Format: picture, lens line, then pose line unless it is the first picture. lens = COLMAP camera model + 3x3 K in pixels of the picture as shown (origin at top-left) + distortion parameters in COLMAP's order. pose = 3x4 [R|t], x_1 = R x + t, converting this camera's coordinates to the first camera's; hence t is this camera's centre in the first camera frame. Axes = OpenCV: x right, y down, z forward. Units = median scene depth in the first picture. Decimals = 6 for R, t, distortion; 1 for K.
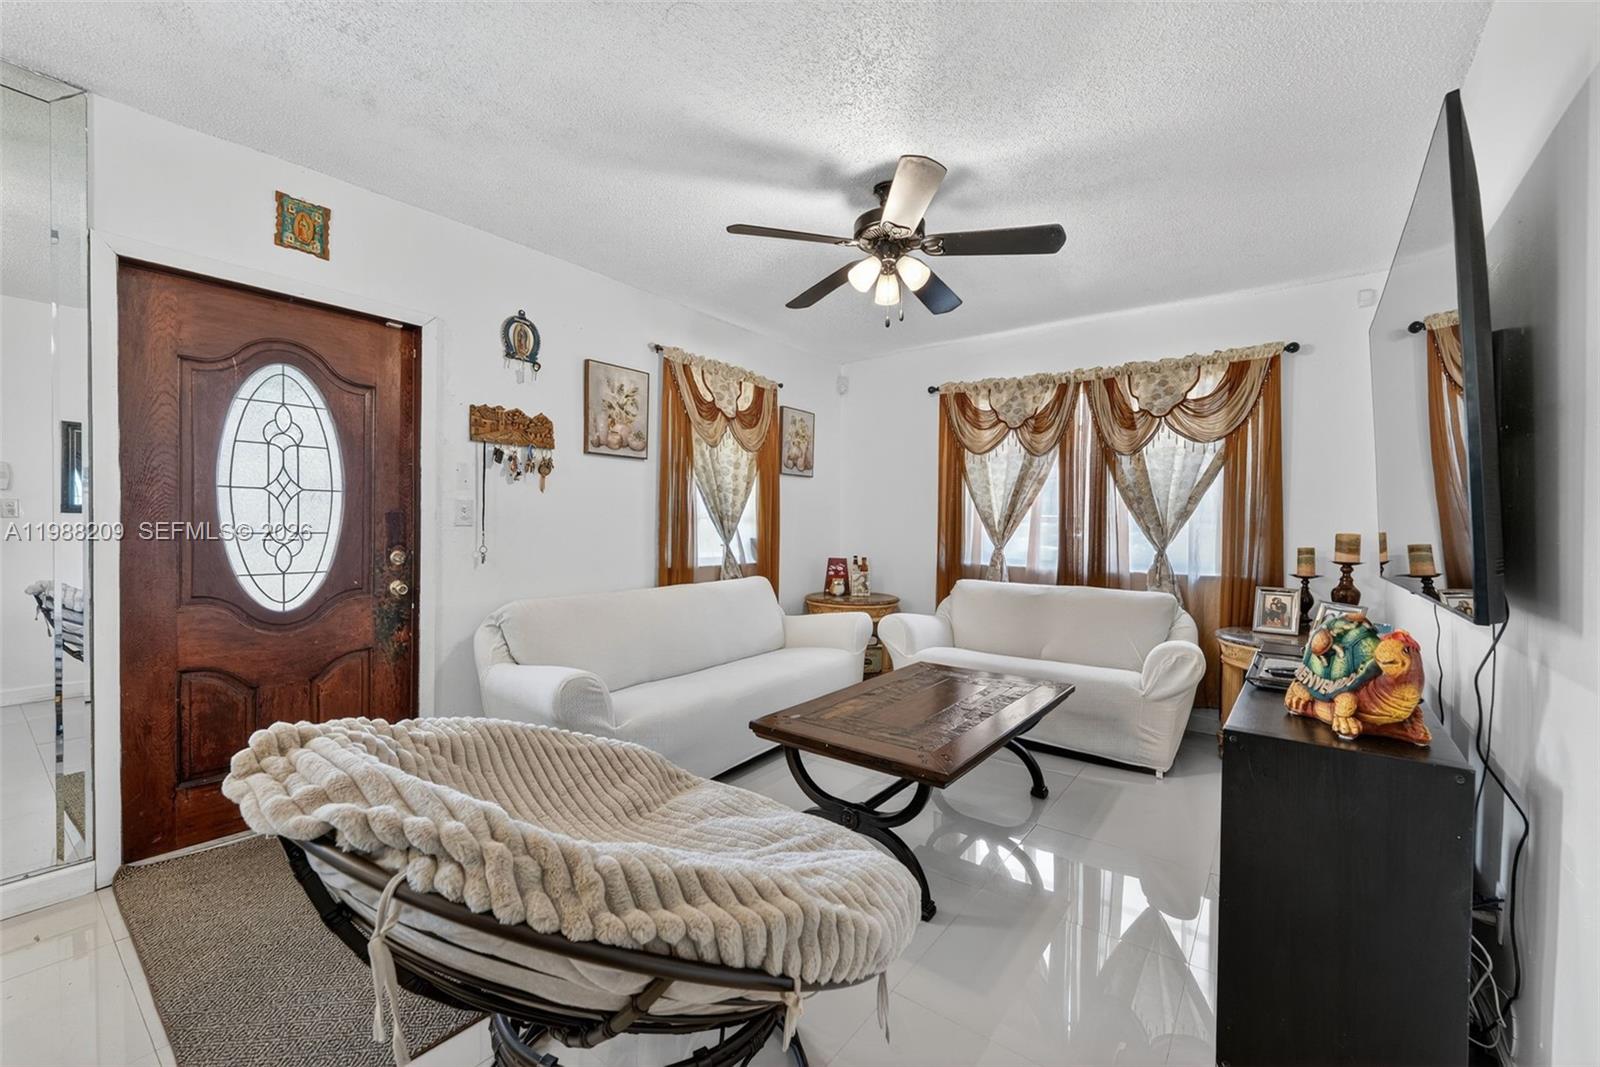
lens RADIAL K [[650.5, 0, 797.7], [0, 650.5, 531.9], [0, 0, 1]] dist [-0.001476, -0.000231]
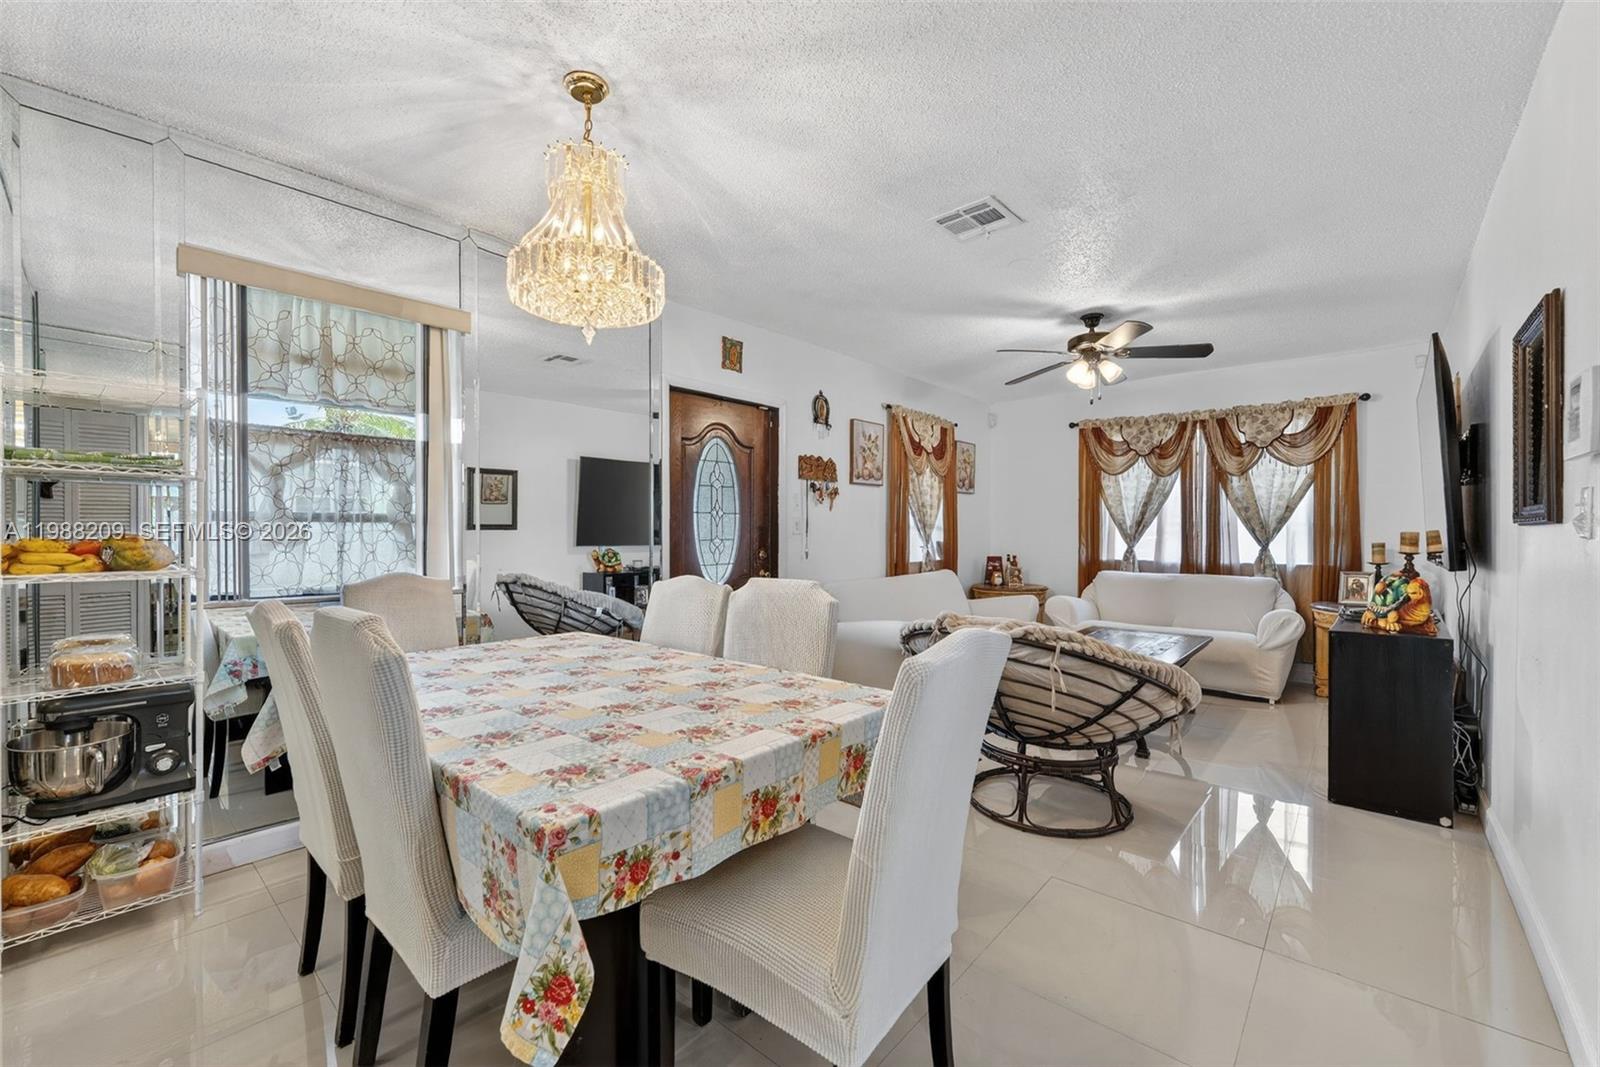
lens RADIAL K [[659.1, 0, 800.0], [0, 659.1, 533.5], [0, 0, 1]] dist [0.002135, 0.000180]
pose [[0.997793, -0.013086, -0.065101, -0.308992], [0.012617, 0.999891, -0.007609, 0.000150], [0.065193, 0.006771, 0.997850, -0.421150]]
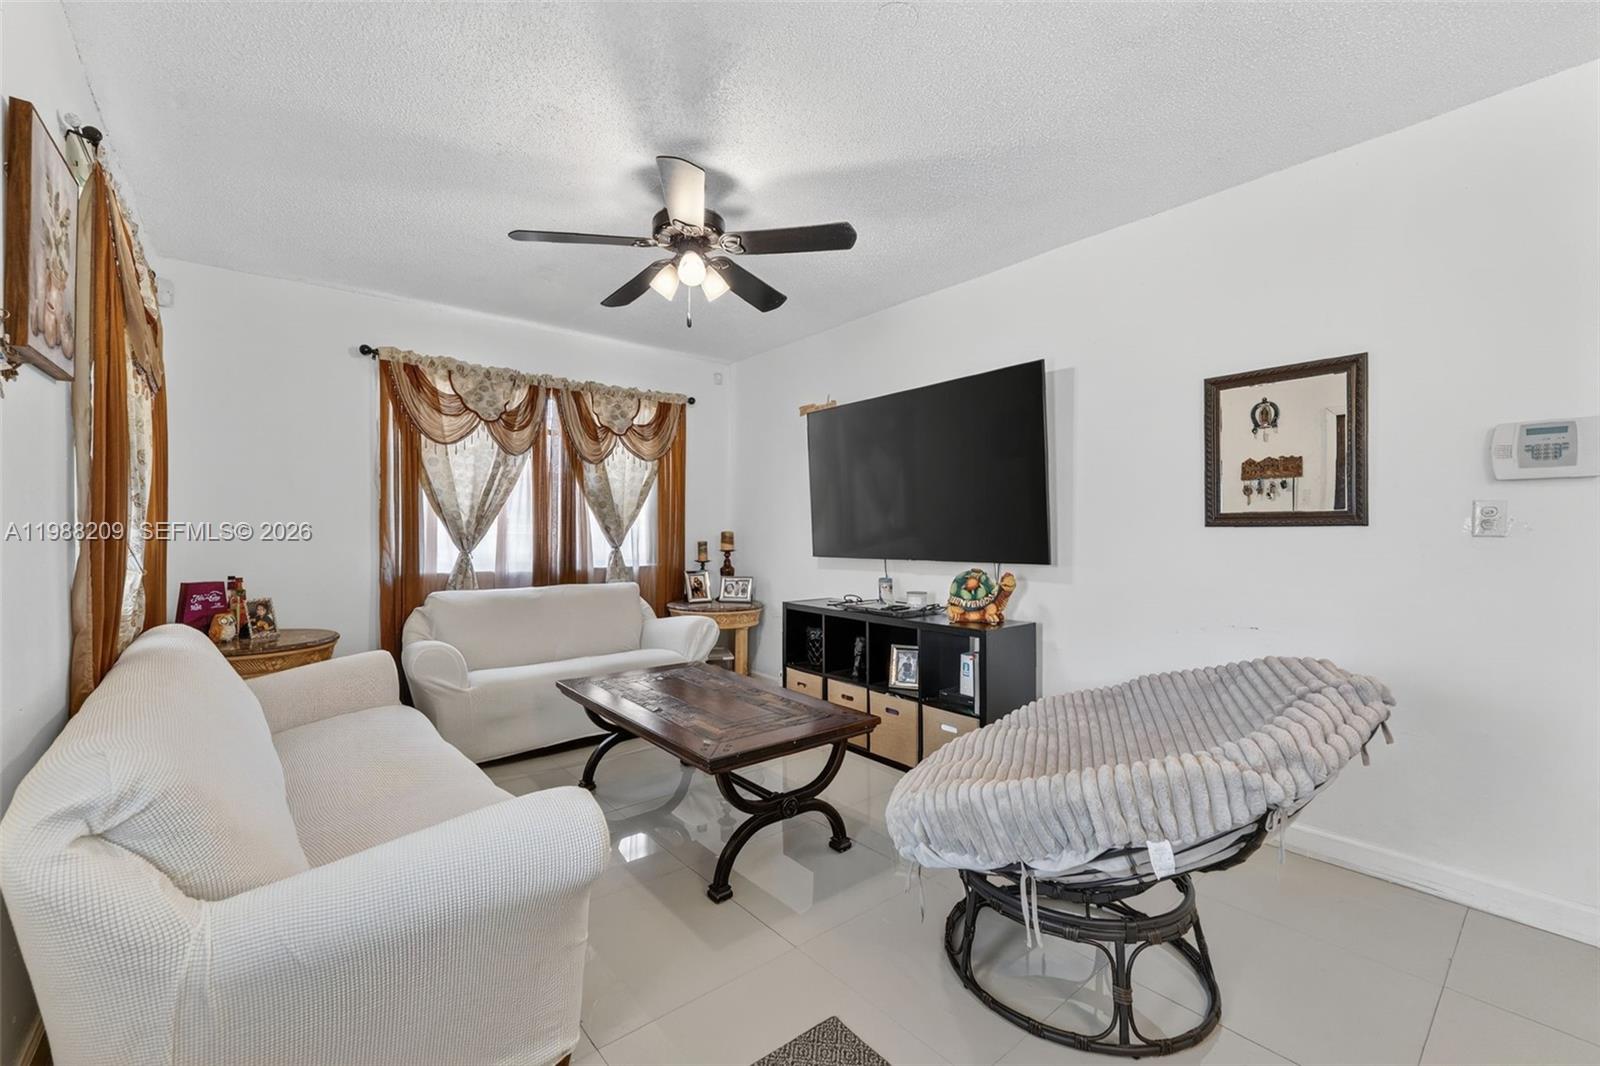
lens RADIAL K [[650.5, 0, 797.7], [0, 650.5, 531.4], [0, 0, 1]] dist [-0.001476, -0.000231]
pose [[0.225555, -0.012667, 0.974148, -0.521009], [0.010591, 0.999888, 0.010550, -0.009842], [-0.974173, 0.007938, 0.225664, 0.412000]]
